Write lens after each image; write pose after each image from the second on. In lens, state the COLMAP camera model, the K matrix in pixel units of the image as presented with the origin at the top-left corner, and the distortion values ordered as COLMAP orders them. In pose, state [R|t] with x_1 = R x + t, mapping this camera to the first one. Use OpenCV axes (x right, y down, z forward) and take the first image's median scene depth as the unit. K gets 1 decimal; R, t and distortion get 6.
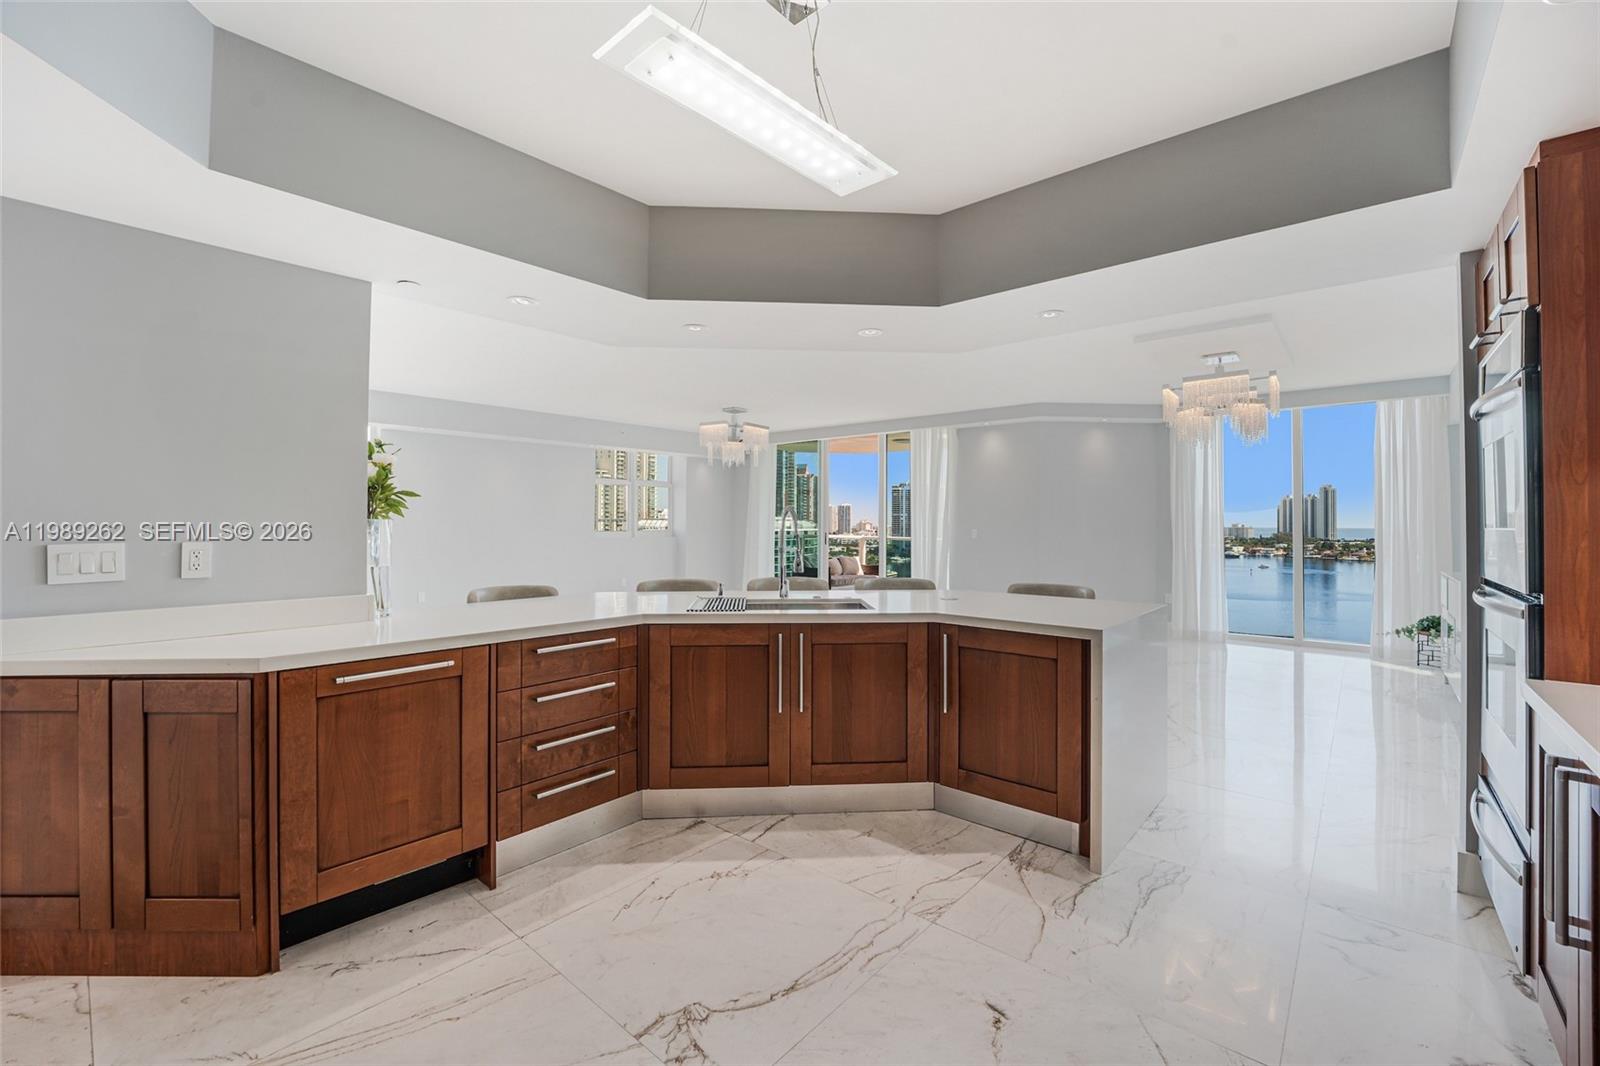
lens RADIAL K [[657.5, 0, 818.0], [0, 657.5, 510.5], [0, 0, 1]] dist [-0.027279, 0.002482]
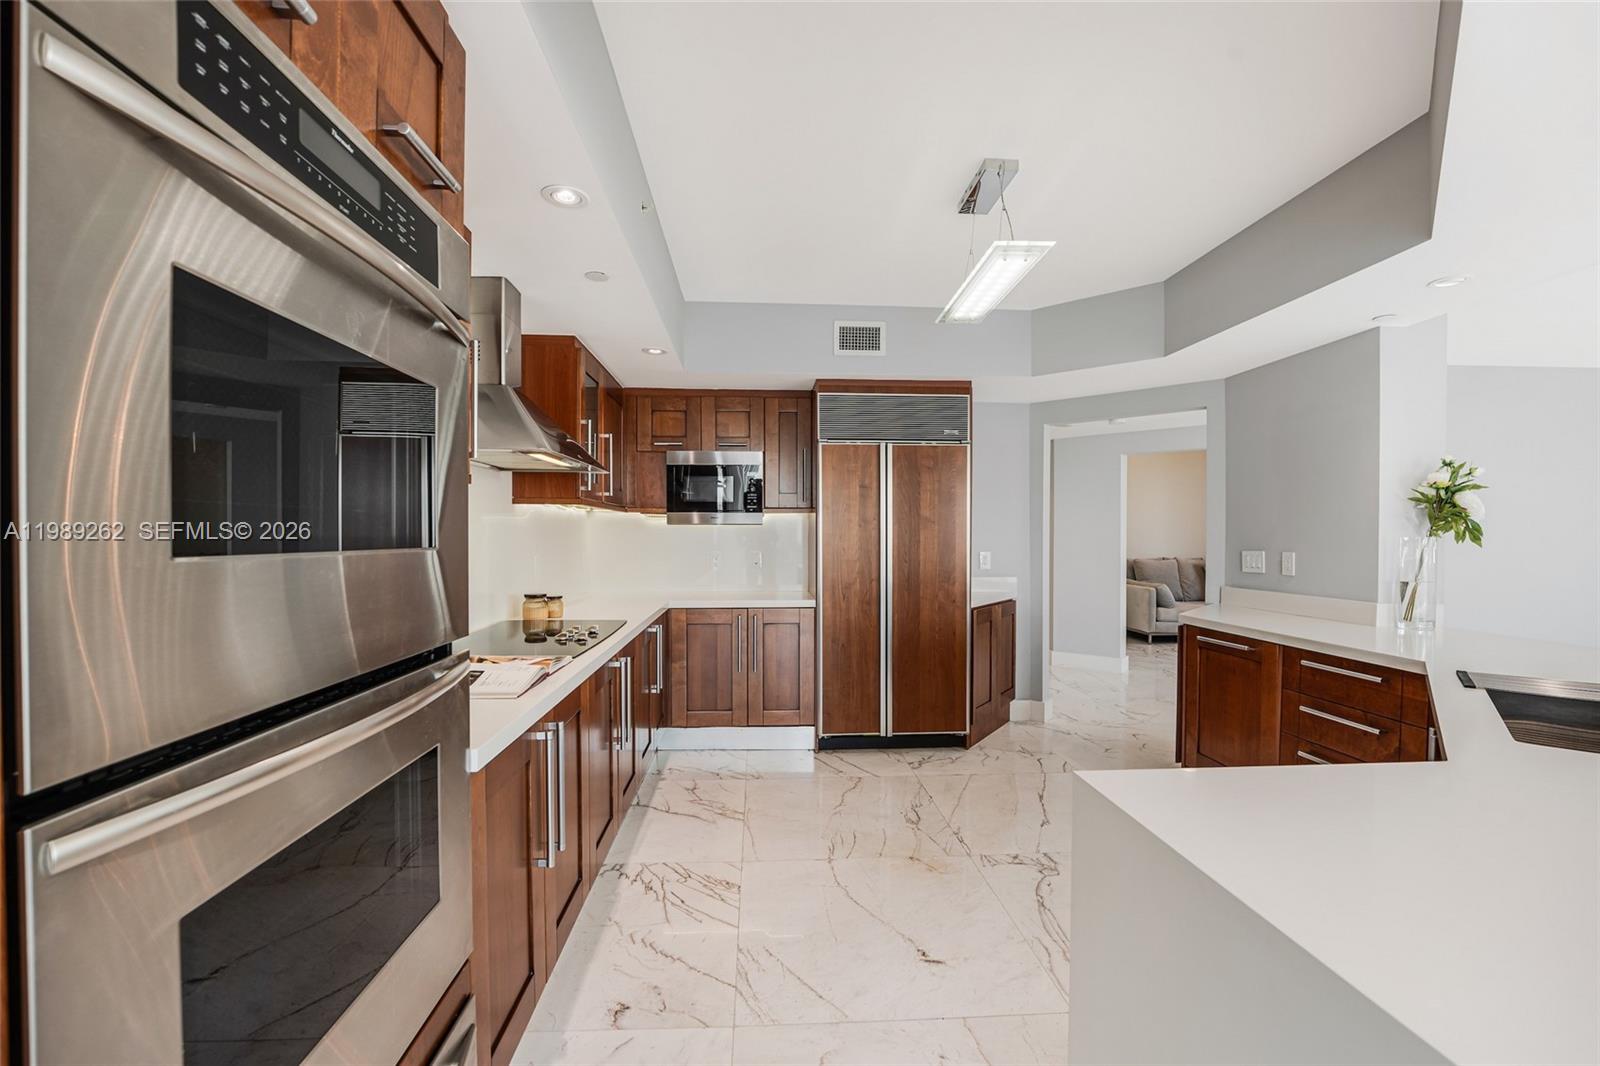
lens RADIAL K [[657.5, 0, 790.7], [0, 657.5, 535.3], [0, 0, 1]] dist [-0.027279, 0.002482]
pose [[-0.729279, -0.006760, -0.684183, 1.275057], [-0.005184, 0.999977, -0.004355, 0.017234], [0.684197, 0.000370, -0.729297, 1.691059]]
